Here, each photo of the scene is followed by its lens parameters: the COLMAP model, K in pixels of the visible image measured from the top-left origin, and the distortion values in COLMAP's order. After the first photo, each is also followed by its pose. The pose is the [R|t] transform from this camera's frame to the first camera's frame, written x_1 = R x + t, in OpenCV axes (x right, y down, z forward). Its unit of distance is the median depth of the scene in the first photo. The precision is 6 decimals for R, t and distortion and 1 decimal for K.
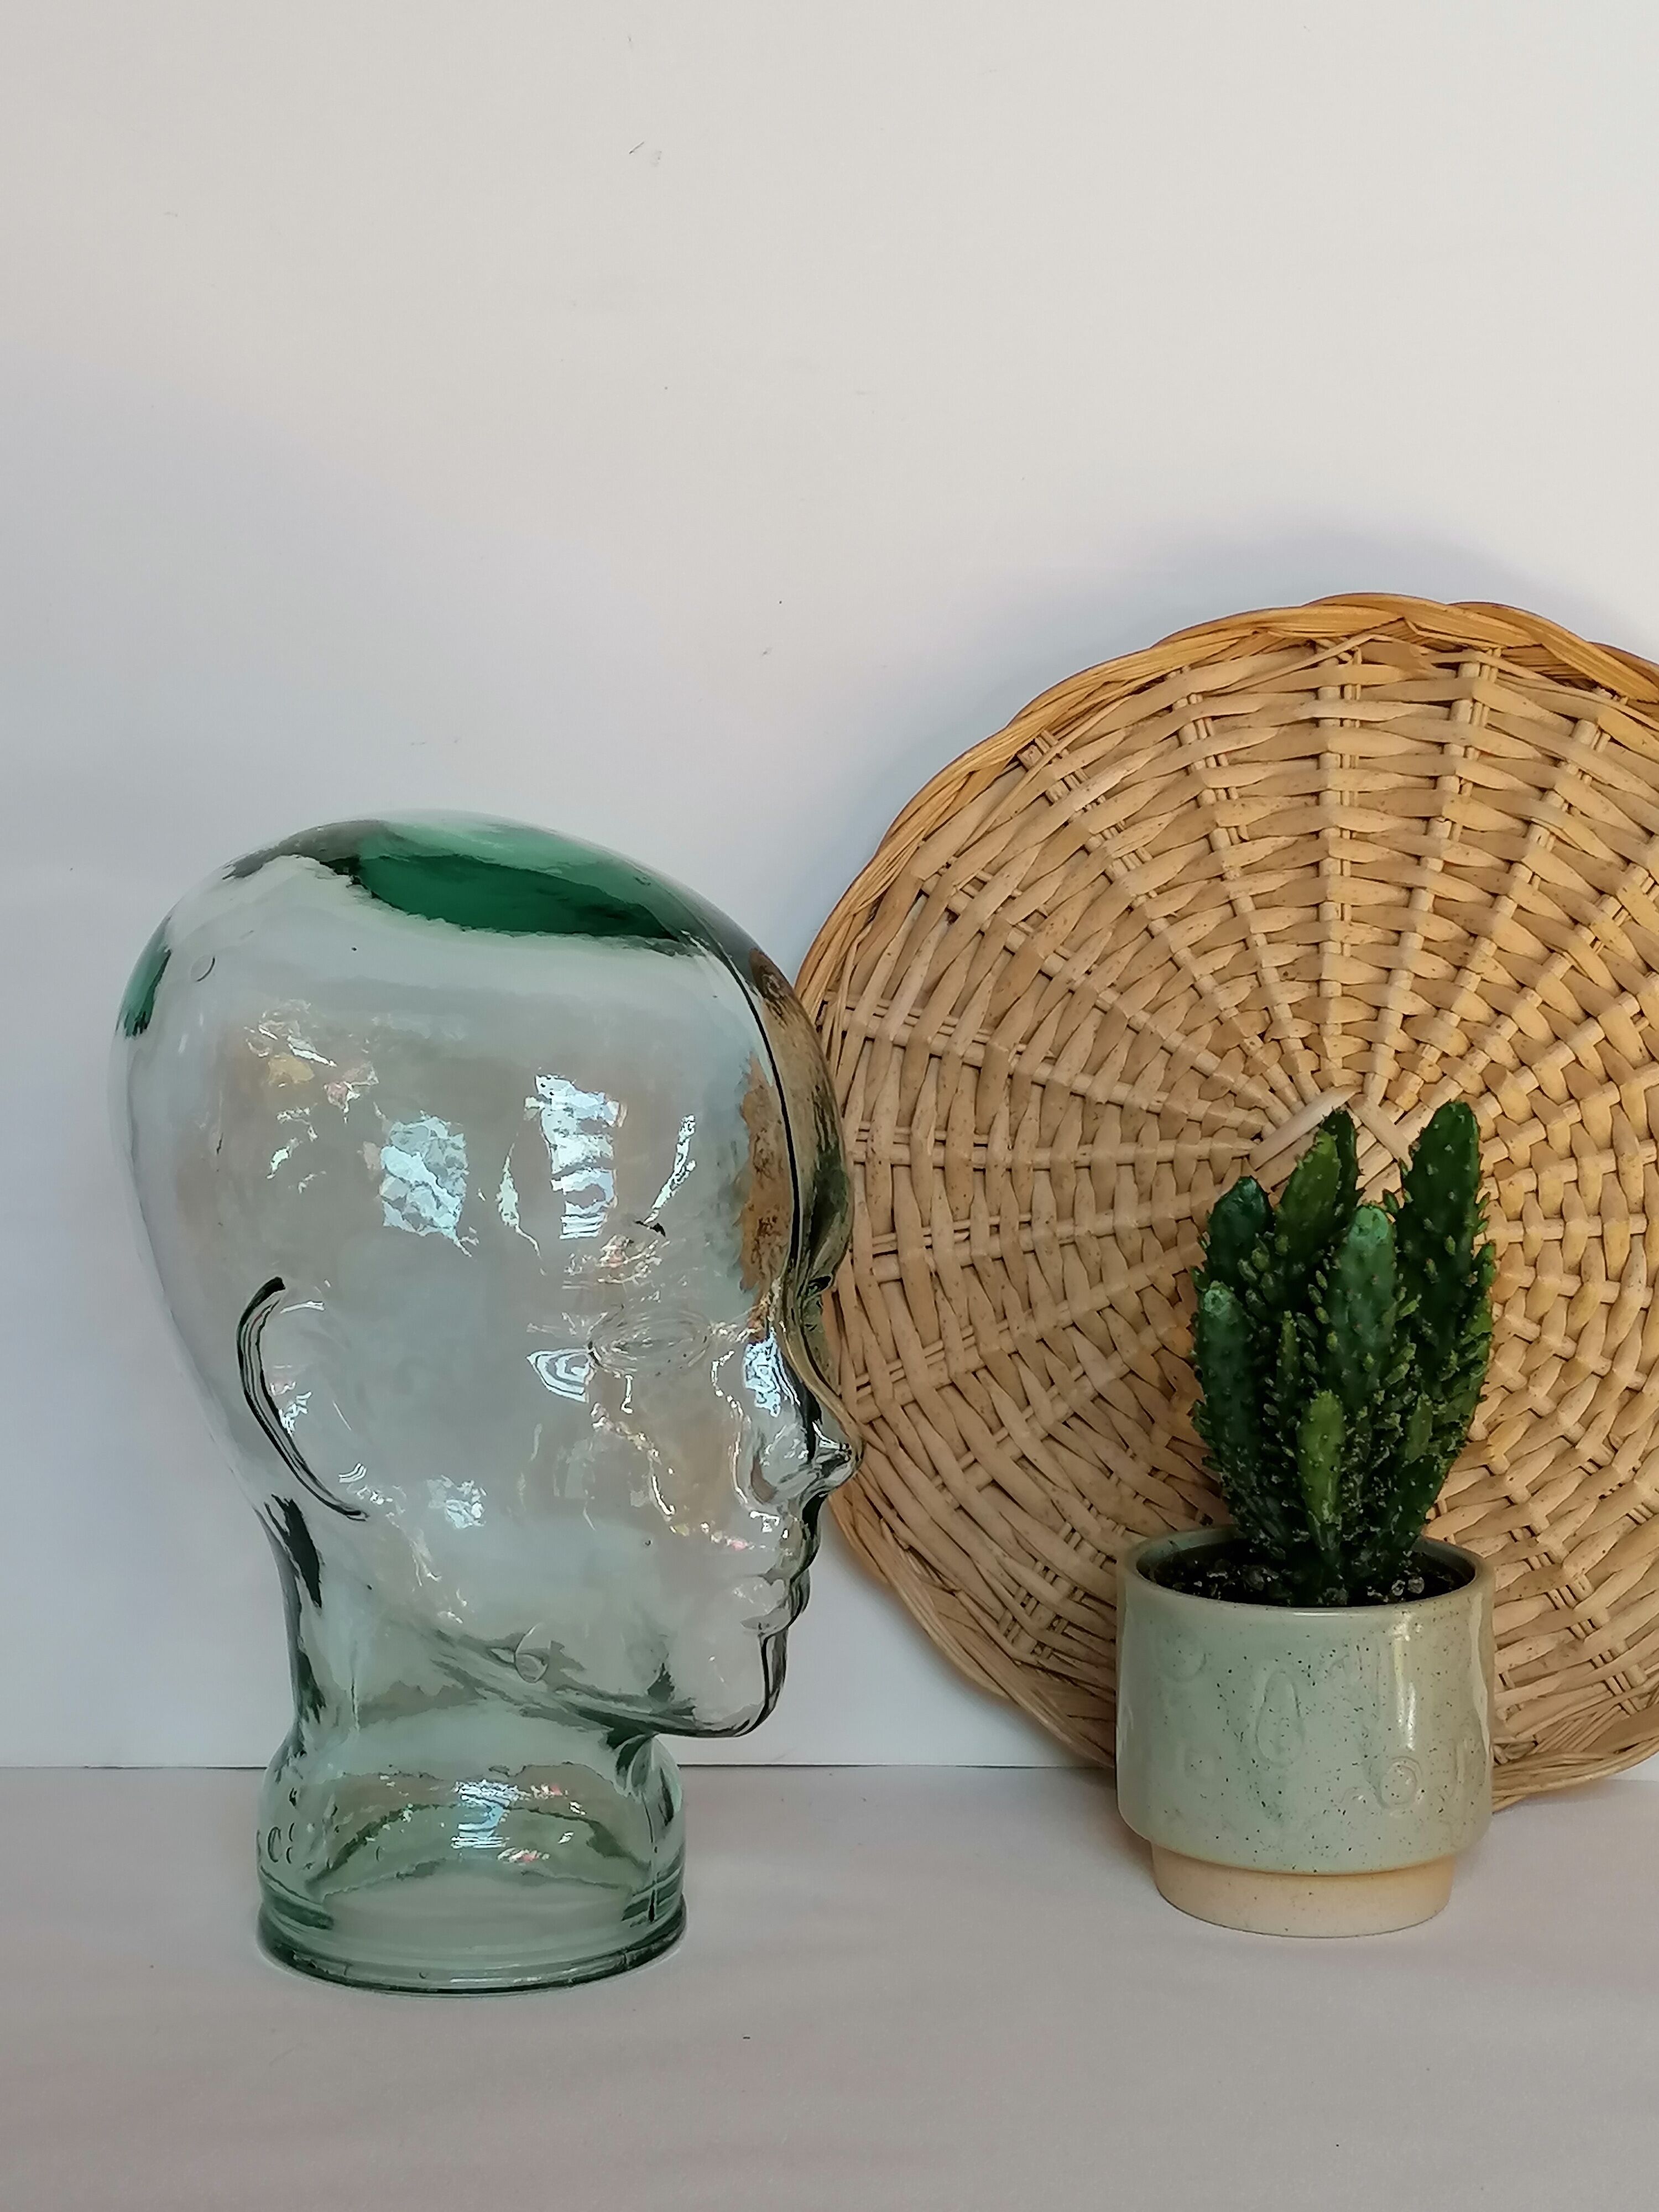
lens RADIAL K [[3561.0, 0, 829.5], [0, 3561.0, 1106.0], [0, 0, 1]] dist [-0.010594, -0.048917]
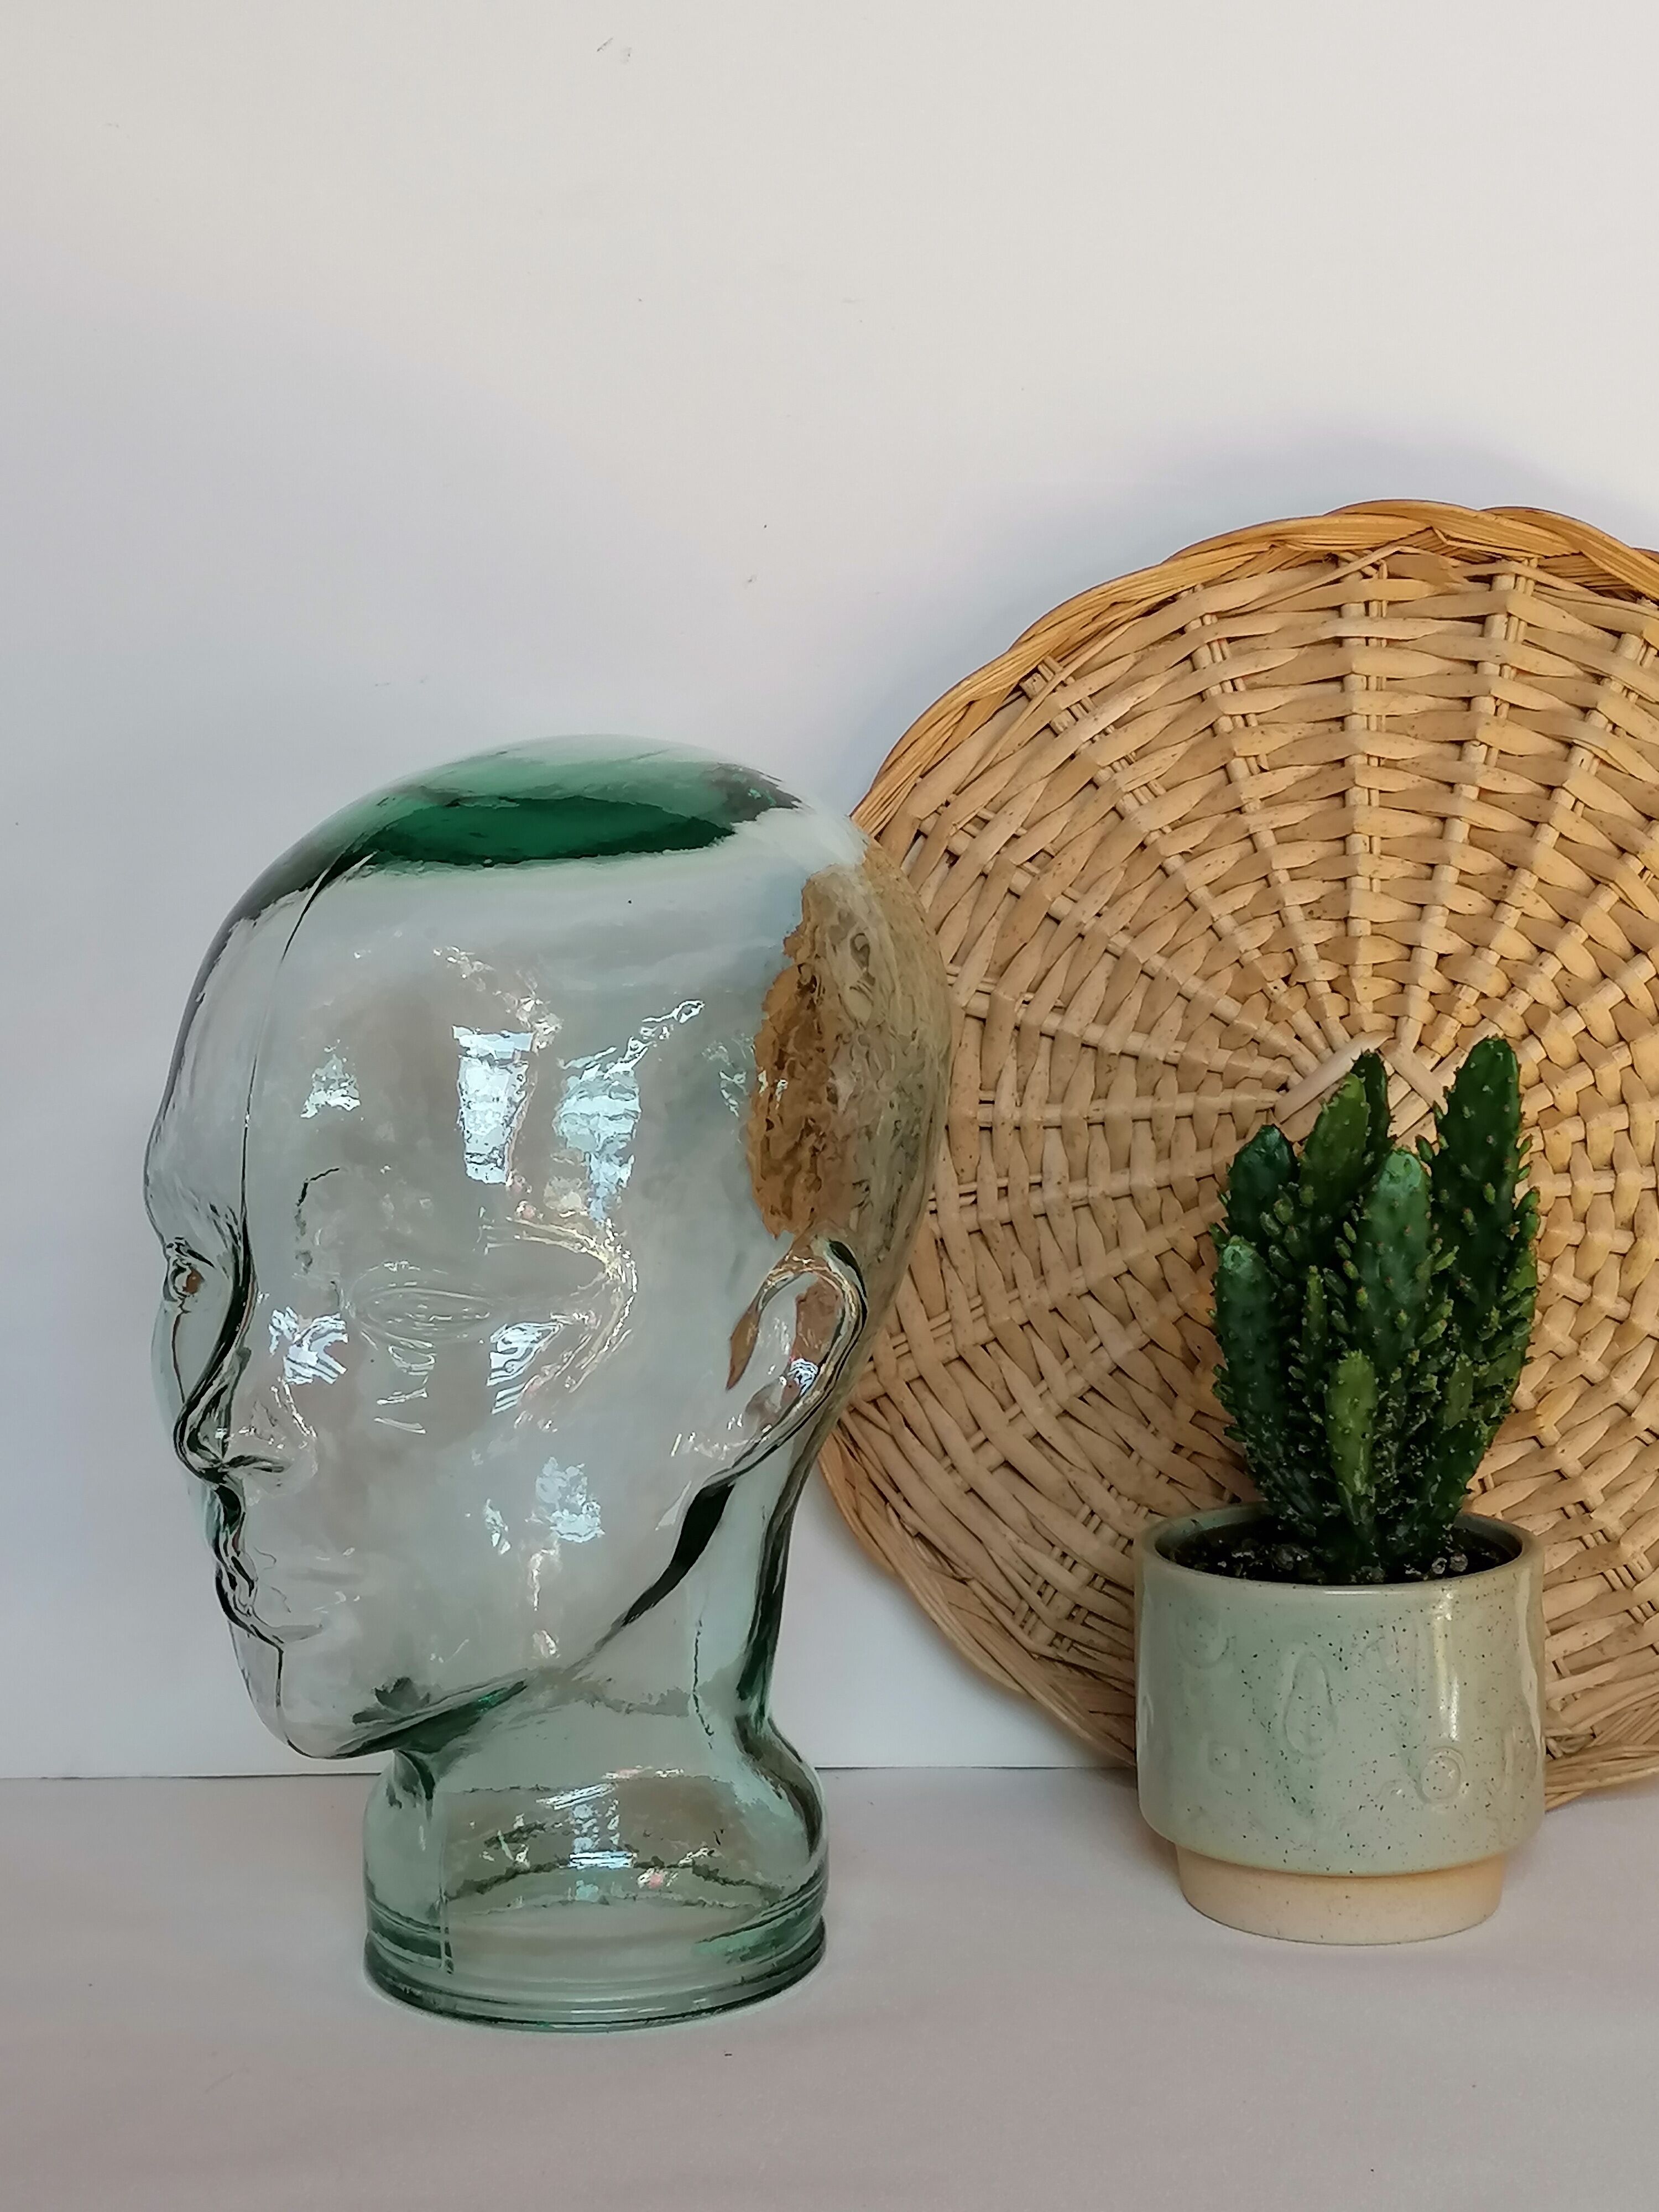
lens RADIAL K [[3481.6, 0, 829.7], [0, 3481.6, 1151.5], [0, 0, 1]] dist [-0.003834, -0.087153]
pose [[0.999598, -0.015324, -0.023846, 0.023074], [0.015311, 0.999883, -0.000701, 0.024202], [0.023854, 0.000335, 0.999715, 0.086455]]
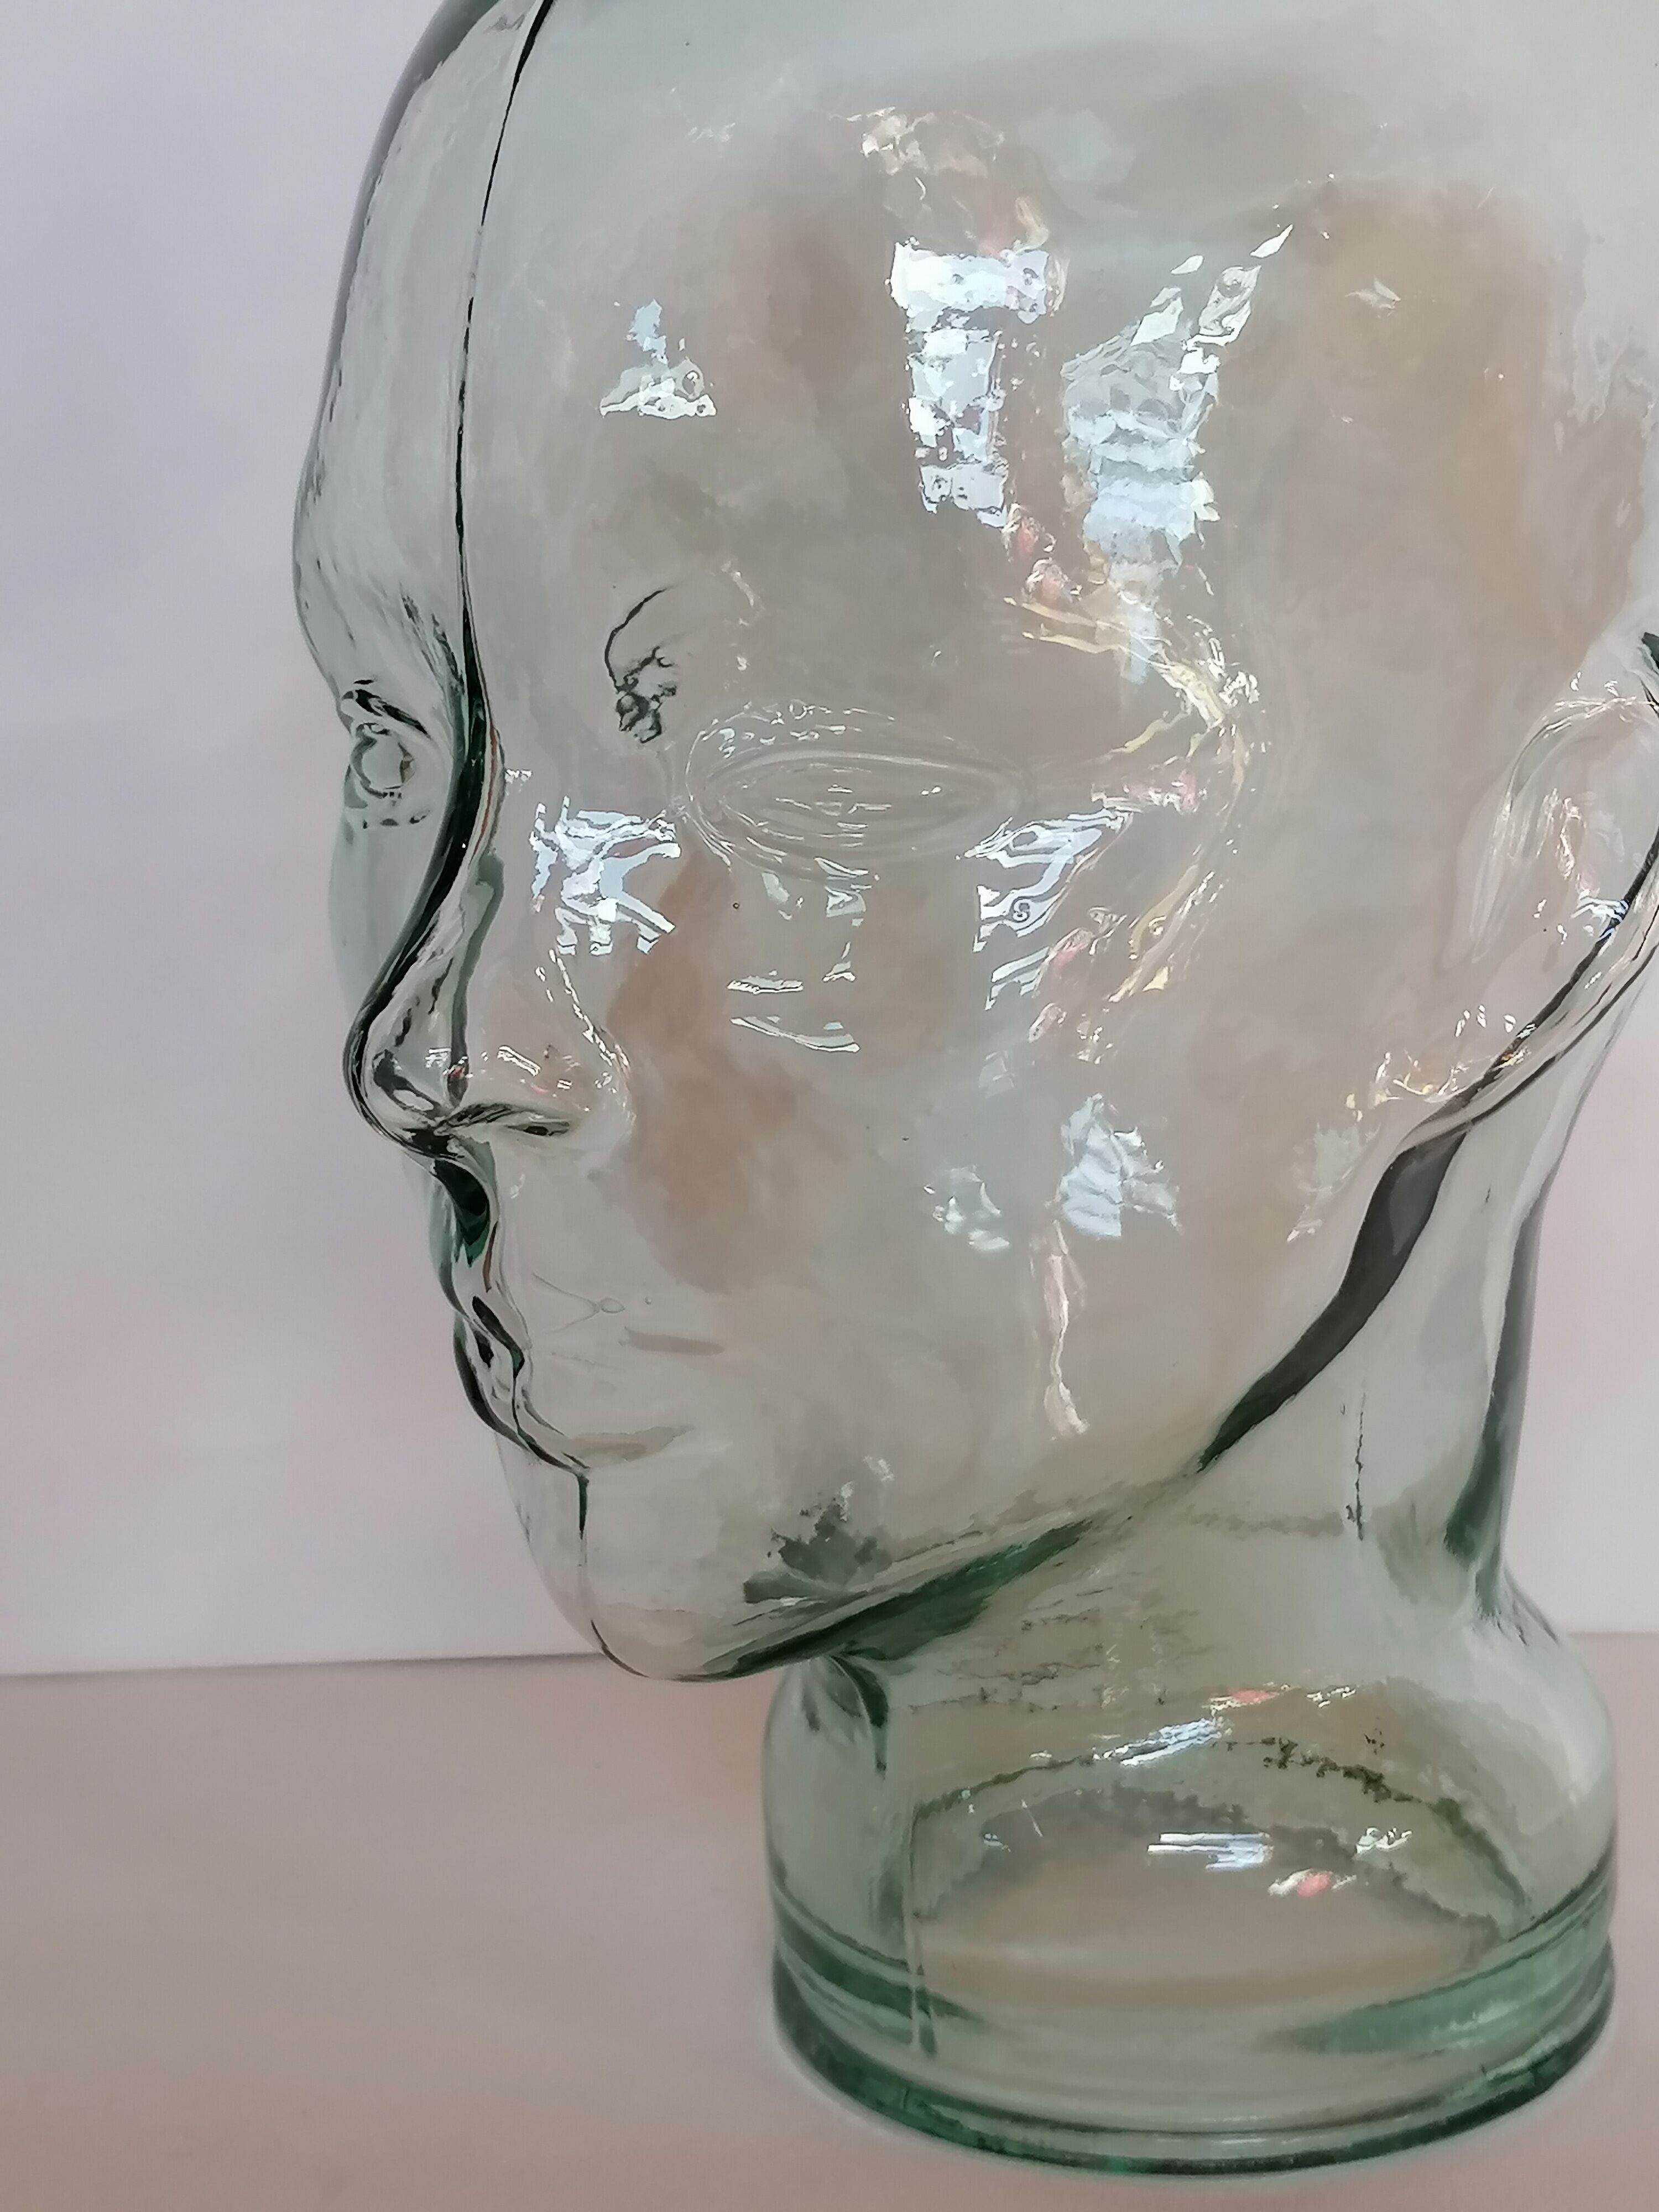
lens RADIAL K [[3095.6, 0, 829.5], [0, 3095.6, 1106.0], [0, 0, 1]] dist [0.035314, 0.006550]
pose [[0.987661, -0.031192, -0.153472, -0.127128], [0.046511, 0.994171, 0.097264, 0.109102], [0.149544, -0.103202, 0.983354, 1.186414]]
